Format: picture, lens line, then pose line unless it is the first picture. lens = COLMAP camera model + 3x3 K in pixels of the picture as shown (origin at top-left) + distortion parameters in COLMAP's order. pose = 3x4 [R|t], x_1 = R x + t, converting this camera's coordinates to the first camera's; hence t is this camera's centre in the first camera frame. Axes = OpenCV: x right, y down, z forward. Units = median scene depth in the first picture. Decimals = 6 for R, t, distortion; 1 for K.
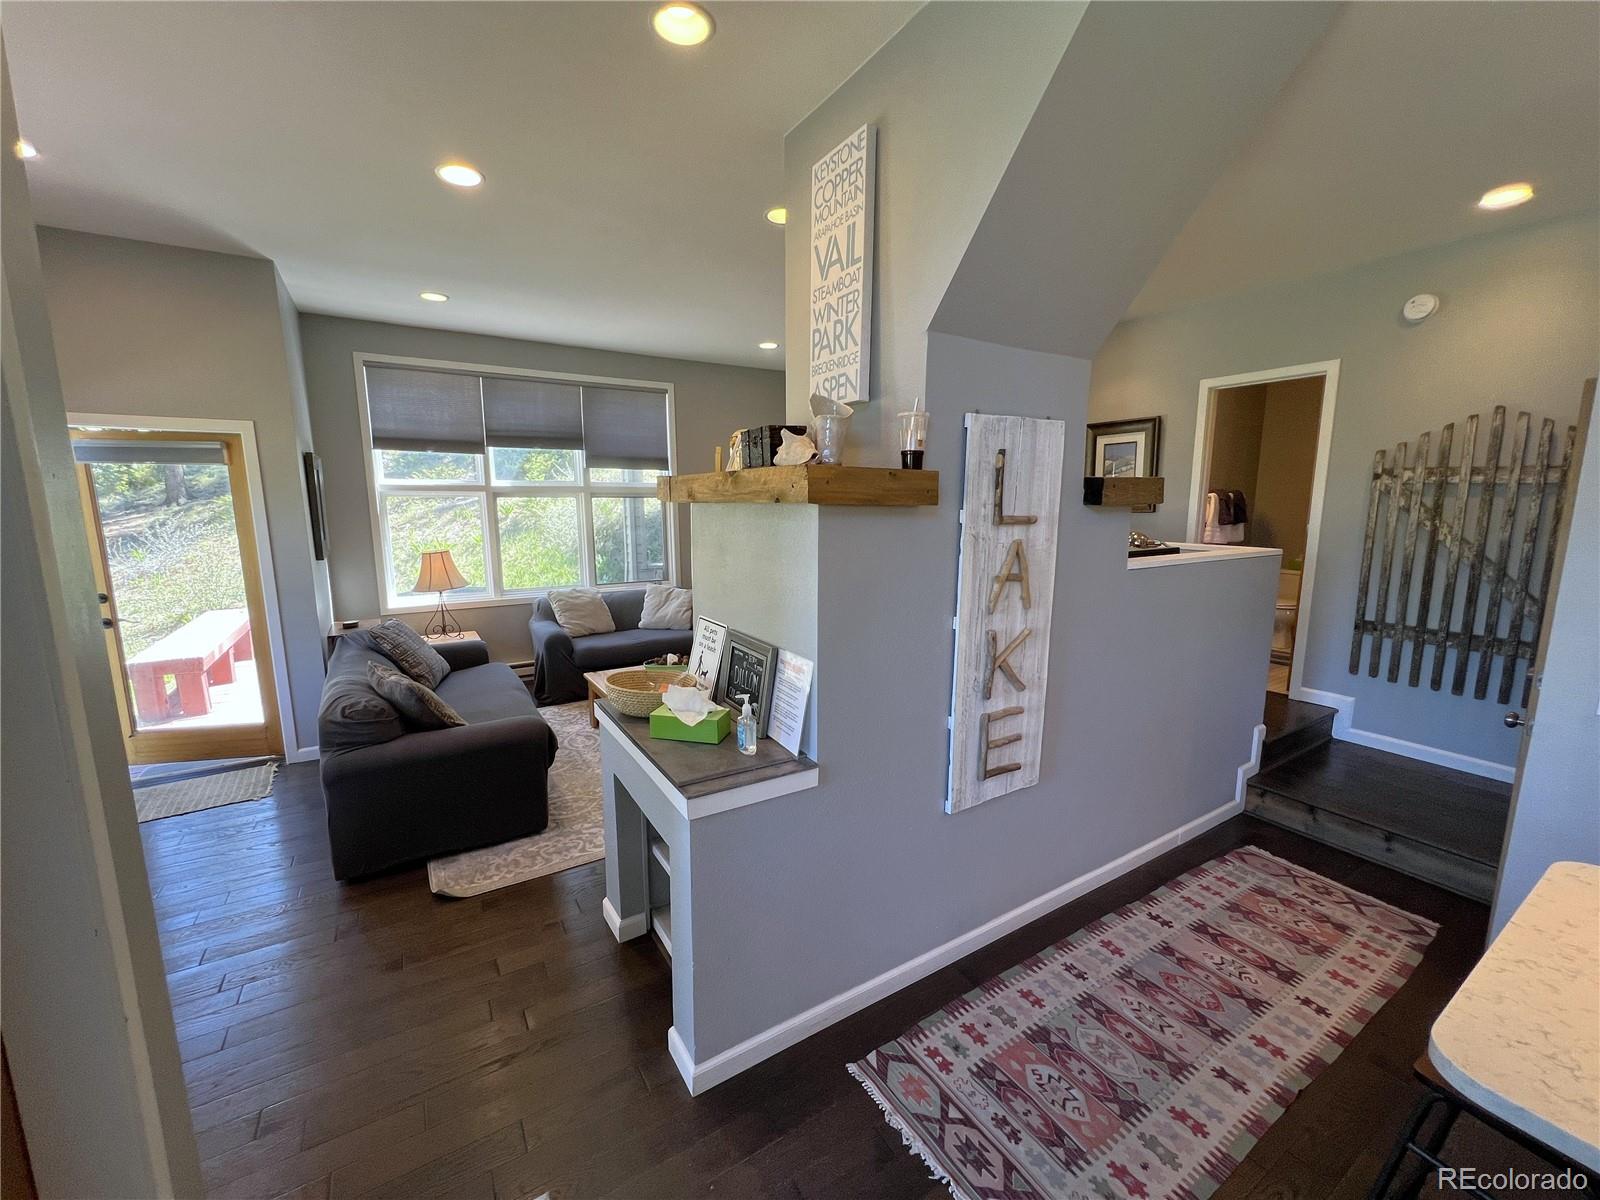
lens RADIAL K [[647.1, 0, 804.9], [0, 647.1, 599.9], [0, 0, 1]] dist [0.002752, 0.000237]
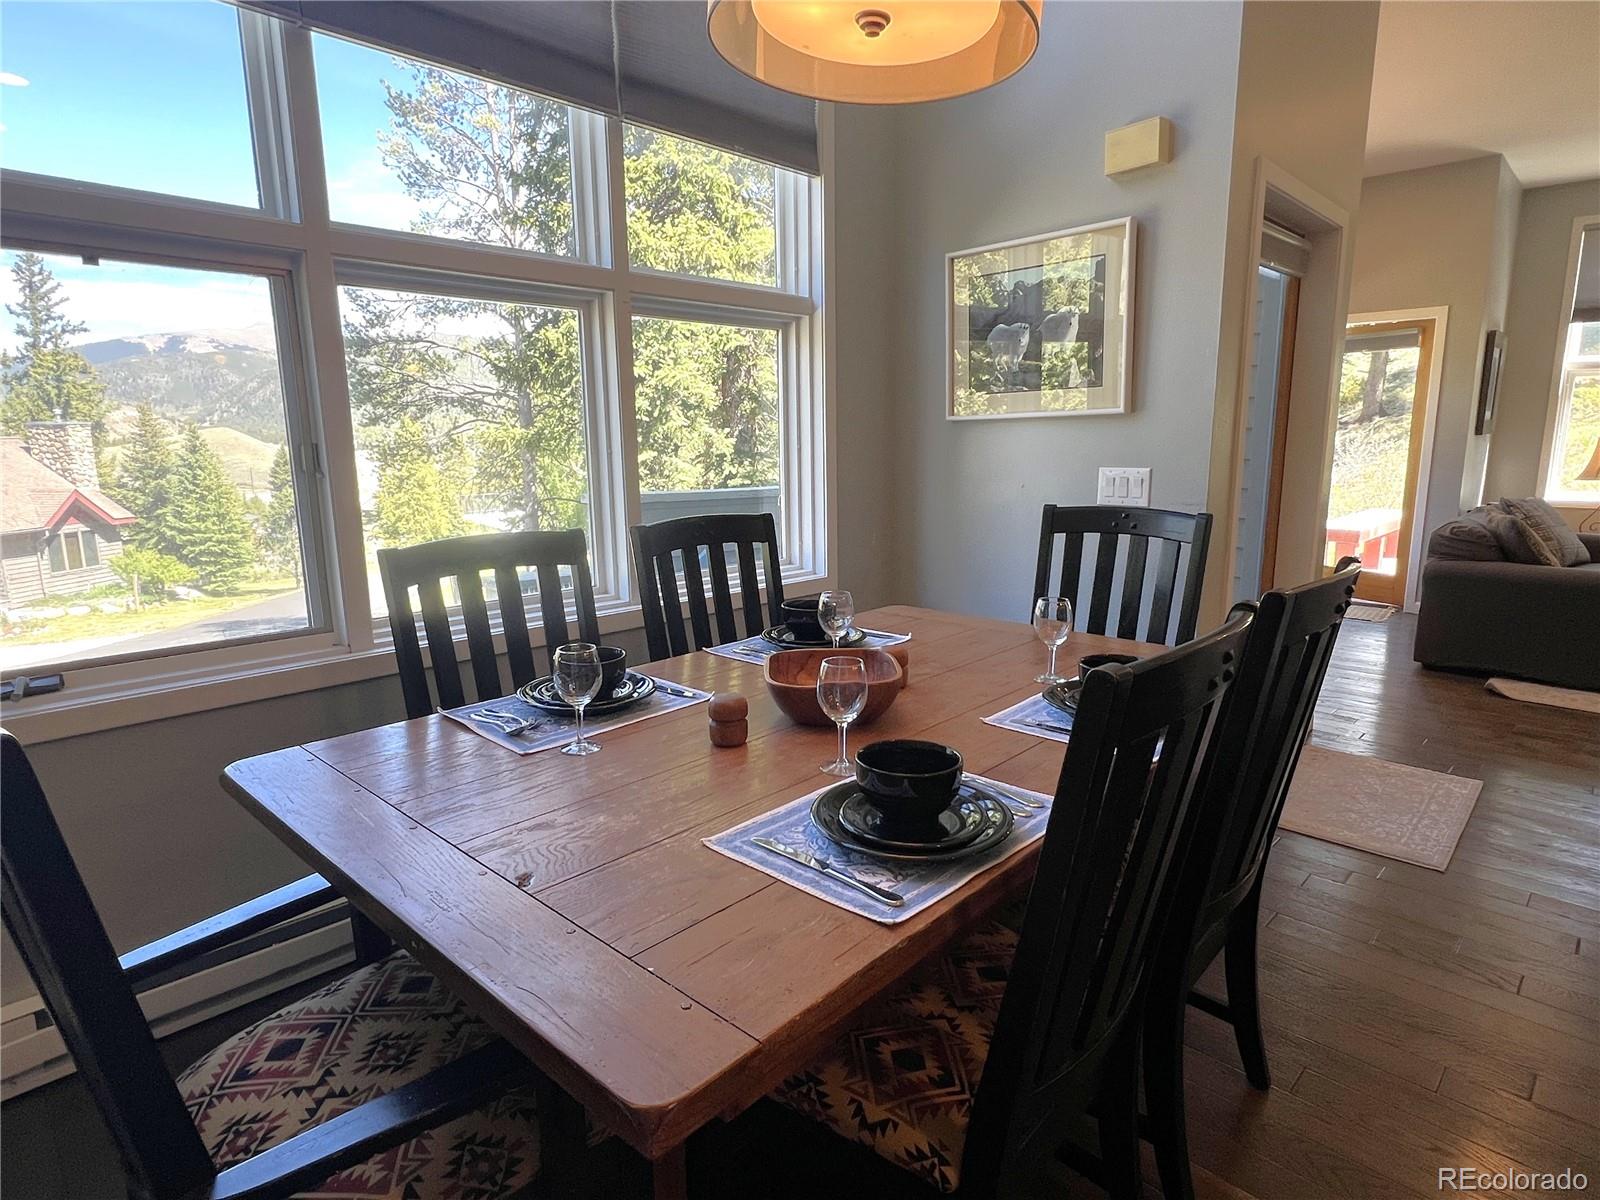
lens RADIAL K [[893.7, 0, 801.3], [0, 893.7, 604.7], [0, 0, 1]] dist [-0.002942, 0.002400]
pose [[0.246992, 0.177031, -0.952709, 0.419432], [-0.136916, 0.979683, 0.146547, 0.150525], [0.959296, 0.094245, 0.266212, -0.423983]]
